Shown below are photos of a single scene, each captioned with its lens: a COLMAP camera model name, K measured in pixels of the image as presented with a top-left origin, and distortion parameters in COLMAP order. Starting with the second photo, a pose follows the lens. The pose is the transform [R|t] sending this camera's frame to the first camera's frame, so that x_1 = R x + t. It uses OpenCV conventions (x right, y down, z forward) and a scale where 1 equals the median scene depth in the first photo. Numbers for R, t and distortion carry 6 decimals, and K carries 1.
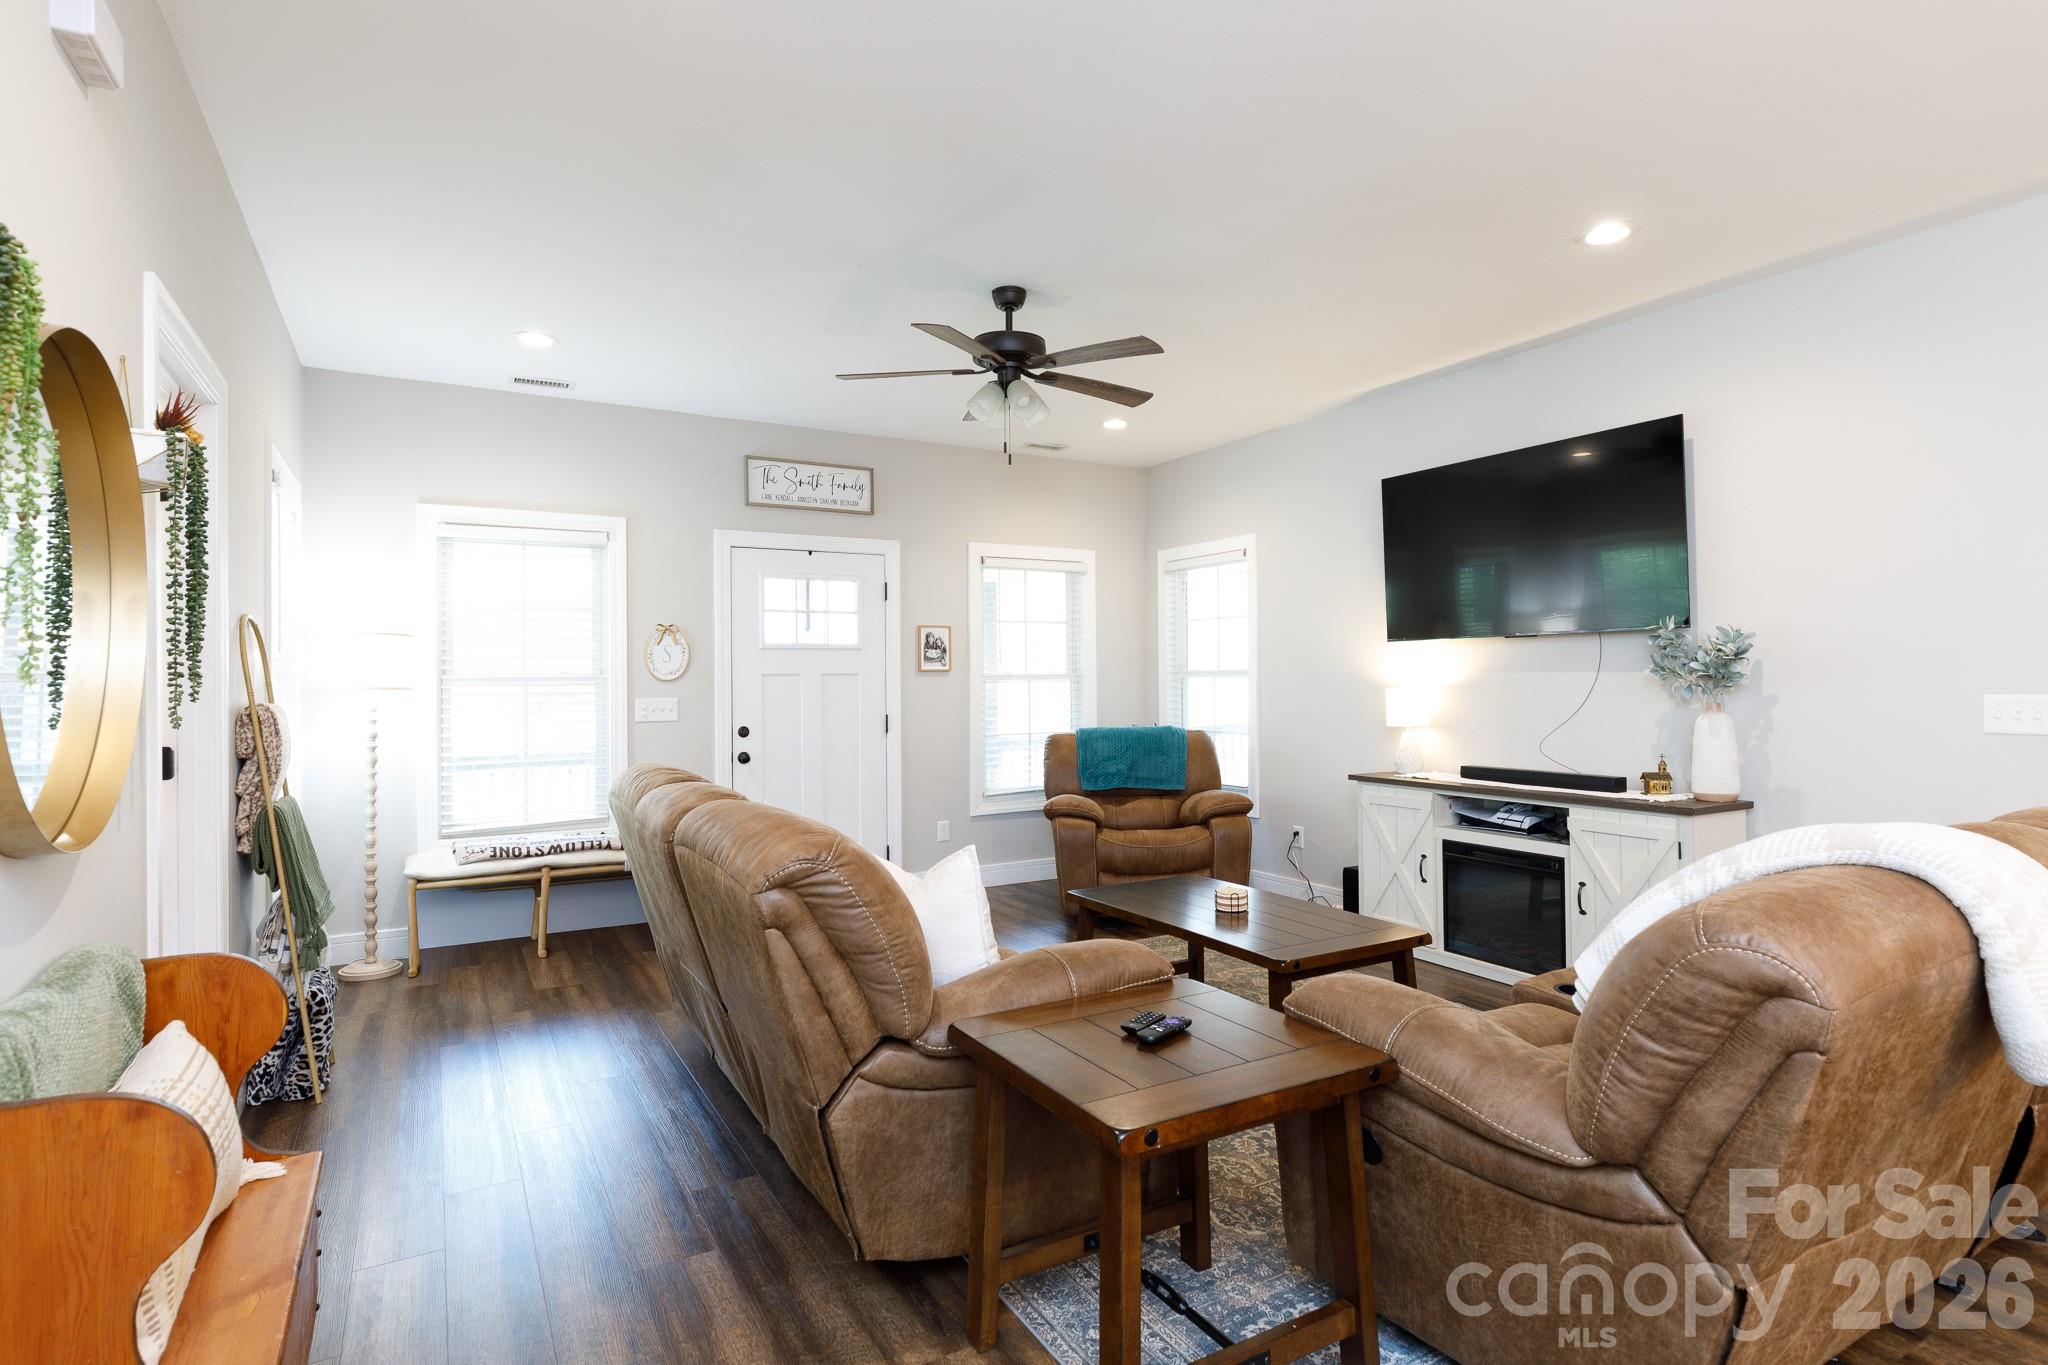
lens RADIAL K [[1024.2, 0, 1014.5], [0, 1024.2, 683.8], [0, 0, 1]] dist [0.005530, 0.000004]
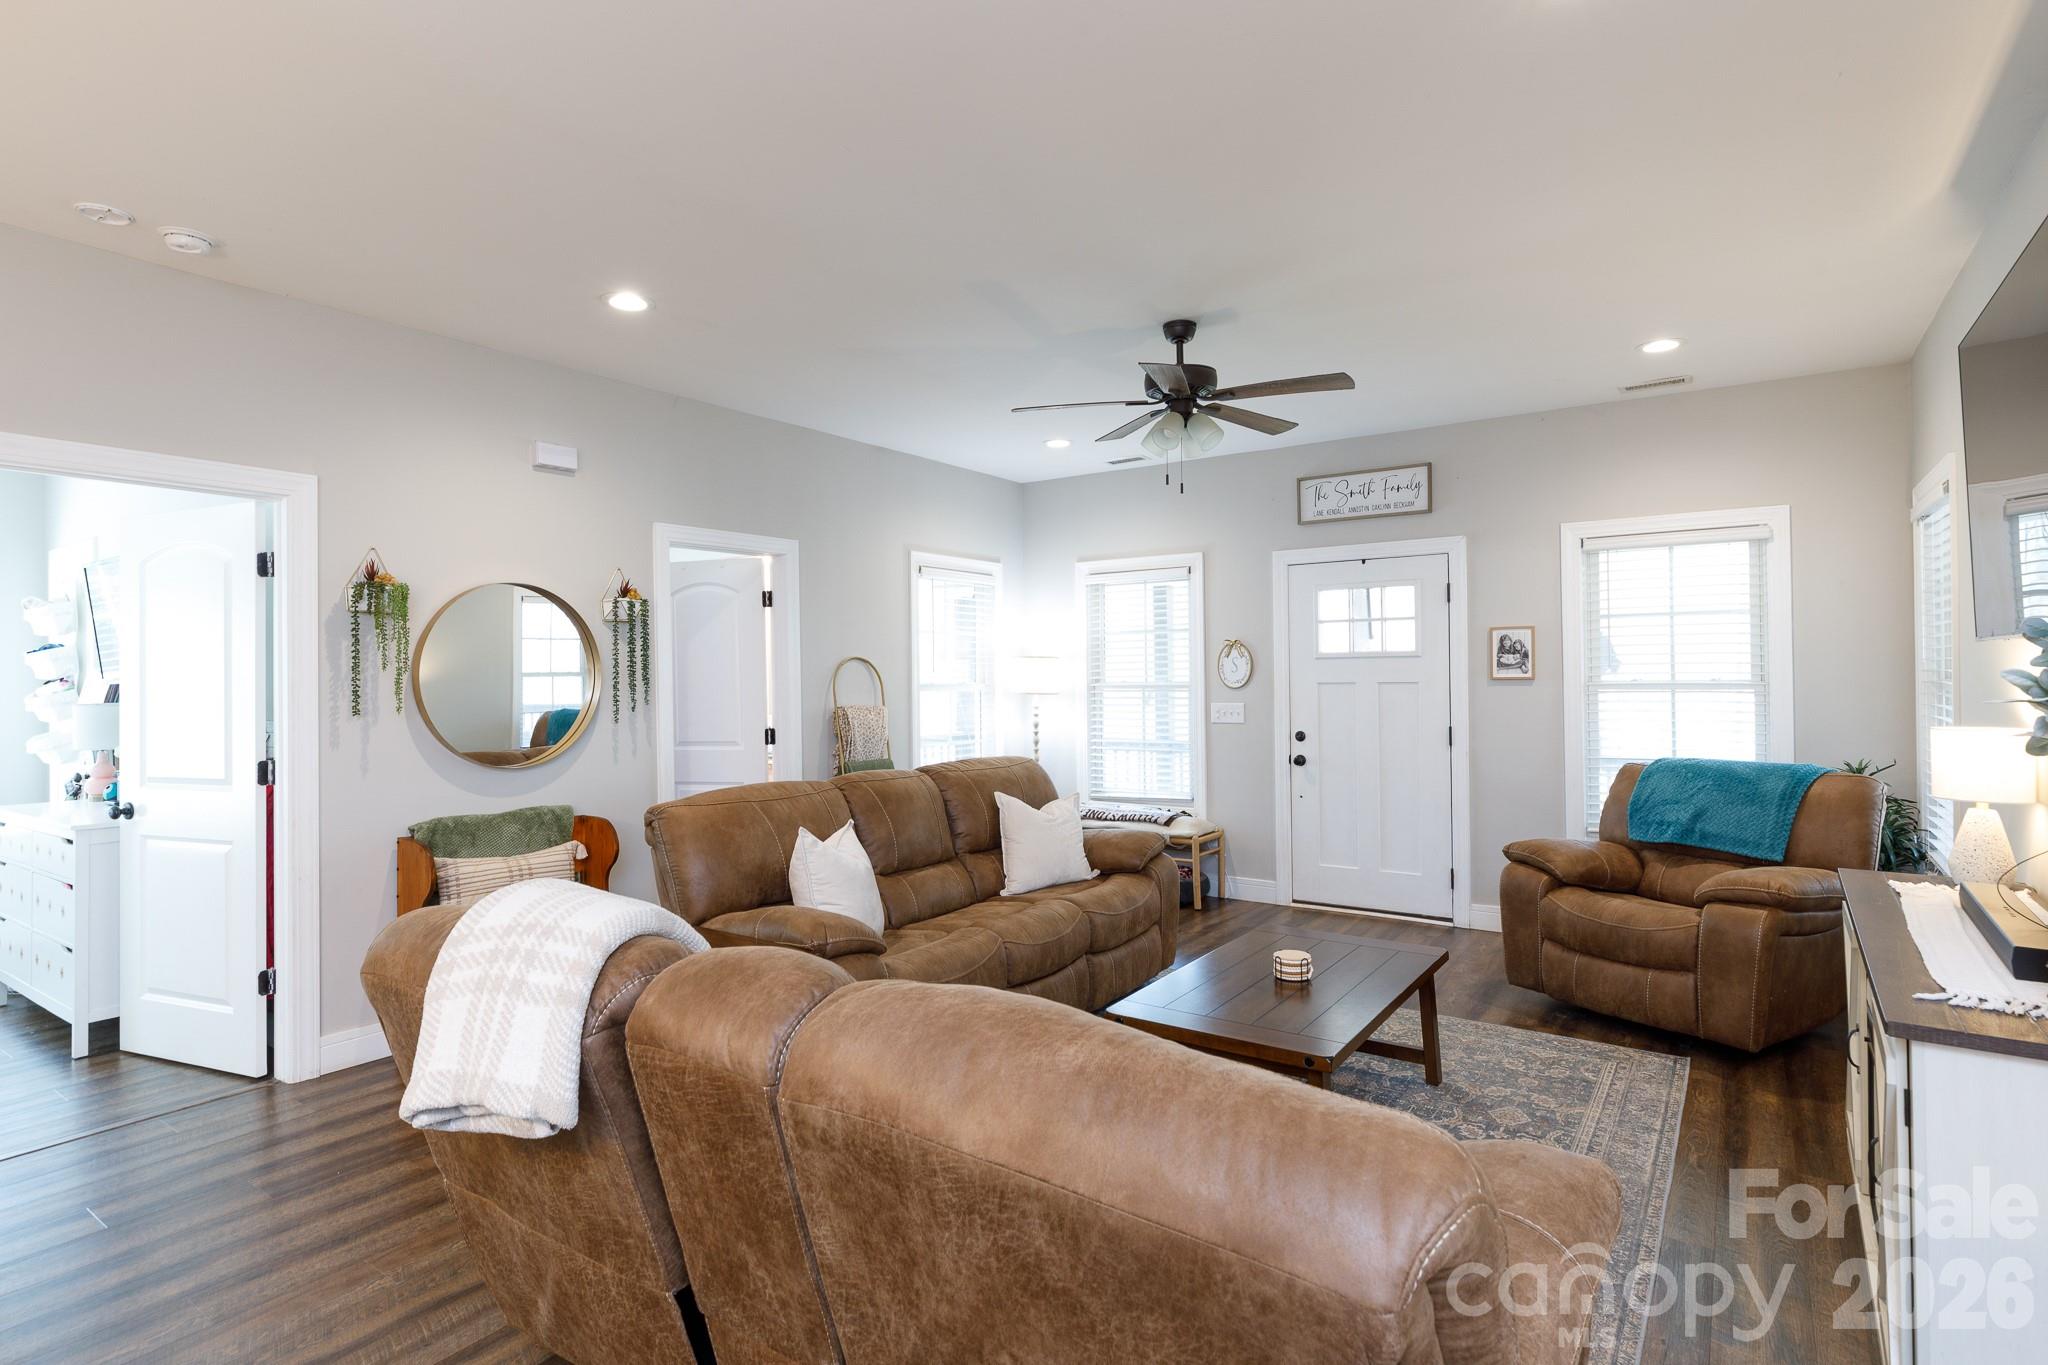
lens RADIAL K [[1024.2, 0, 1015.9], [0, 1024.2, 666.3], [0, 0, 1]] dist [0.005530, 0.000004]
pose [[0.436768, -0.001653, -0.899573, 0.563106], [0.005312, 0.999986, 0.000742, -0.028212], [0.899559, -0.005102, 0.436770, 0.260241]]
